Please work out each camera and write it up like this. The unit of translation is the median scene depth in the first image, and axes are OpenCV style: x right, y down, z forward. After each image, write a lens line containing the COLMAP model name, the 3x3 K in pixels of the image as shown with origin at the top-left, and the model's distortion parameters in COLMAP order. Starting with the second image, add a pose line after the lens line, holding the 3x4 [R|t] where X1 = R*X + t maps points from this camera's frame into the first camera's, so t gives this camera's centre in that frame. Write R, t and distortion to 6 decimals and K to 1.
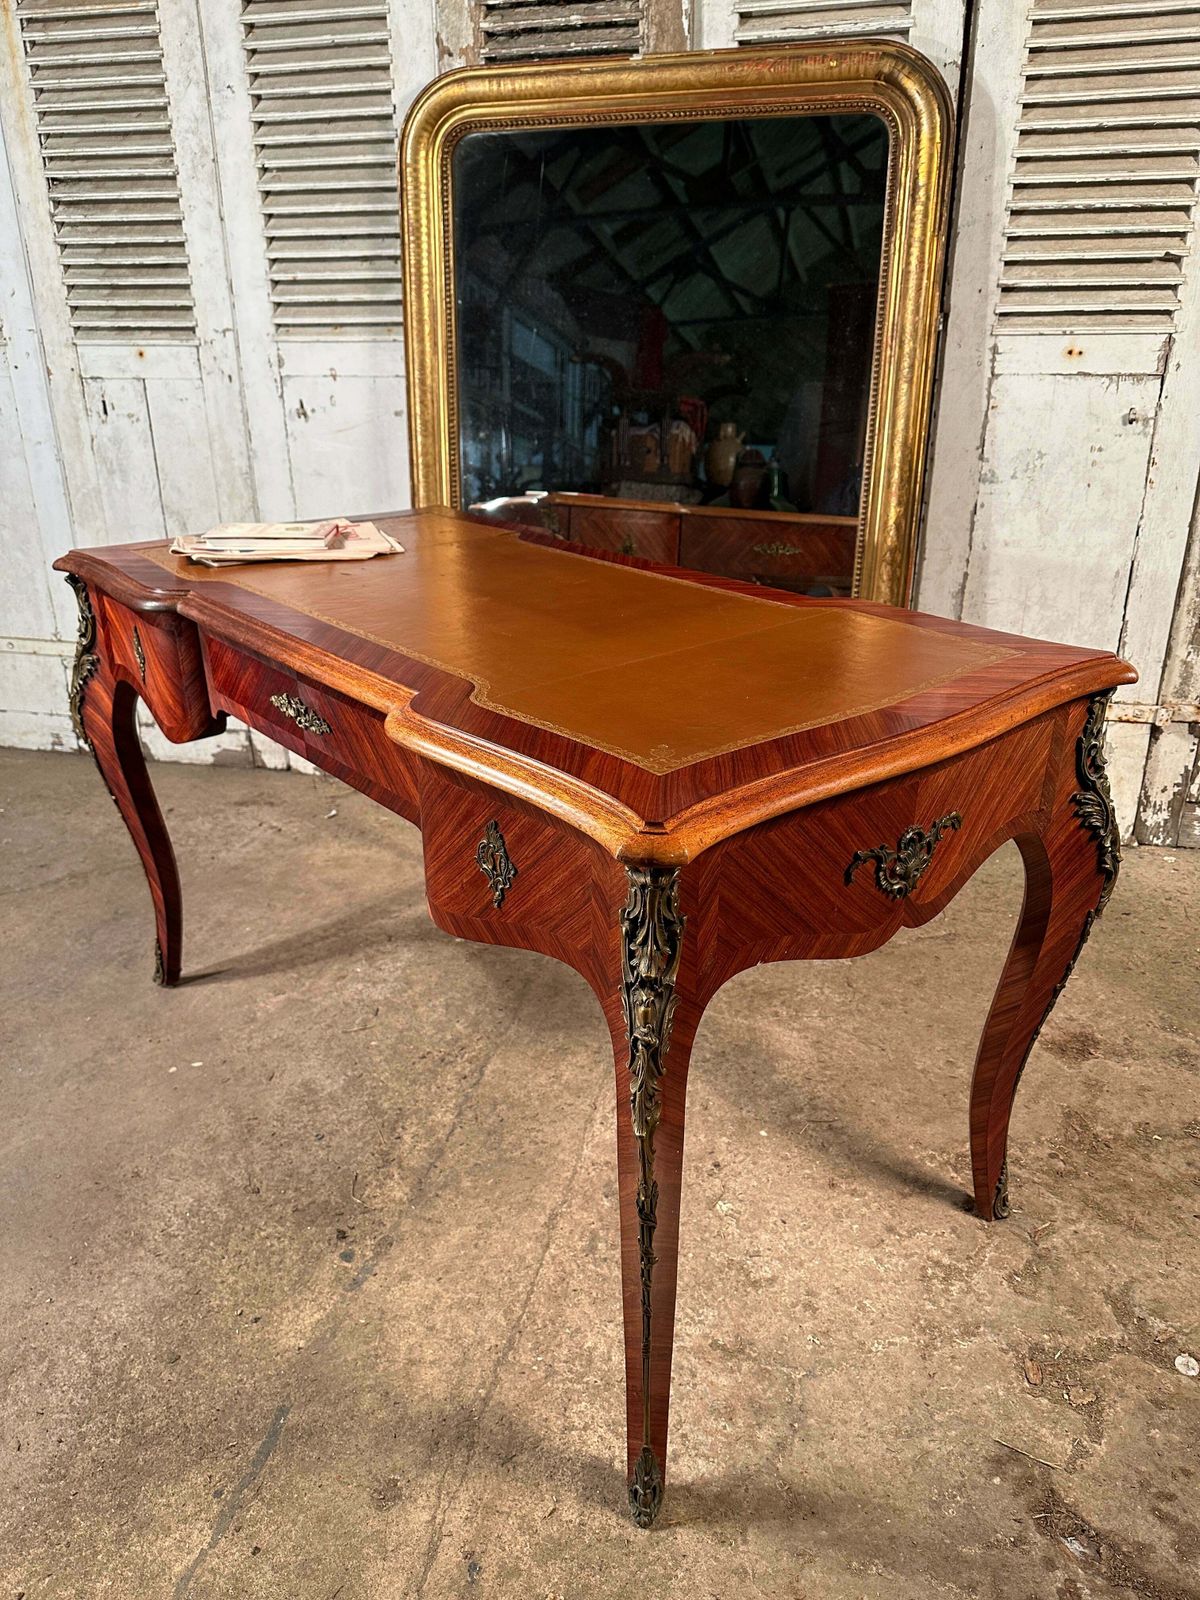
lens RADIAL K [[1170.2, 0, 599.0], [0, 1170.2, 803.7], [0, 0, 1]] dist [0.007825, -0.019222]
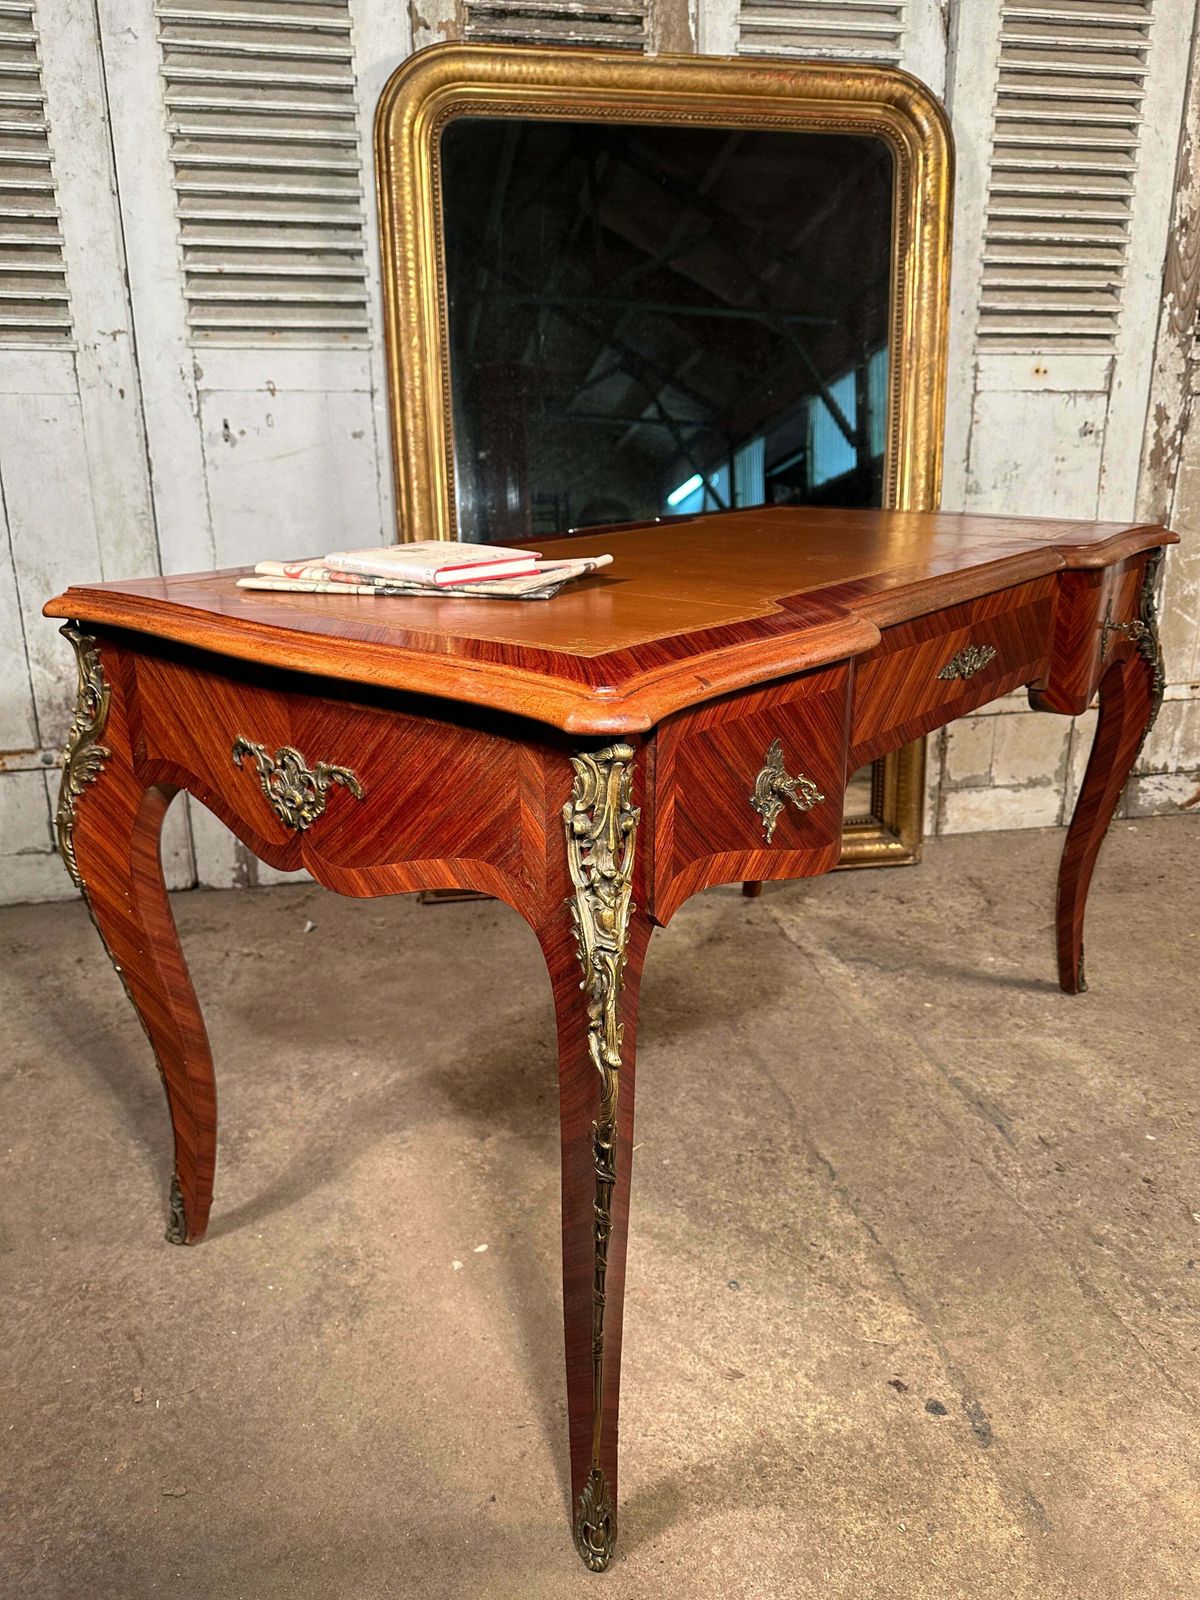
lens RADIAL K [[1170.2, 0, 600.0], [0, 1170.2, 791.3], [0, 0, 1]] dist [0.007825, -0.019222]
pose [[0.898998, -0.121393, 0.420793, -0.600193], [0.162014, 0.984838, -0.062021, -0.000882], [-0.406884, 0.123931, 0.905034, 0.299719]]
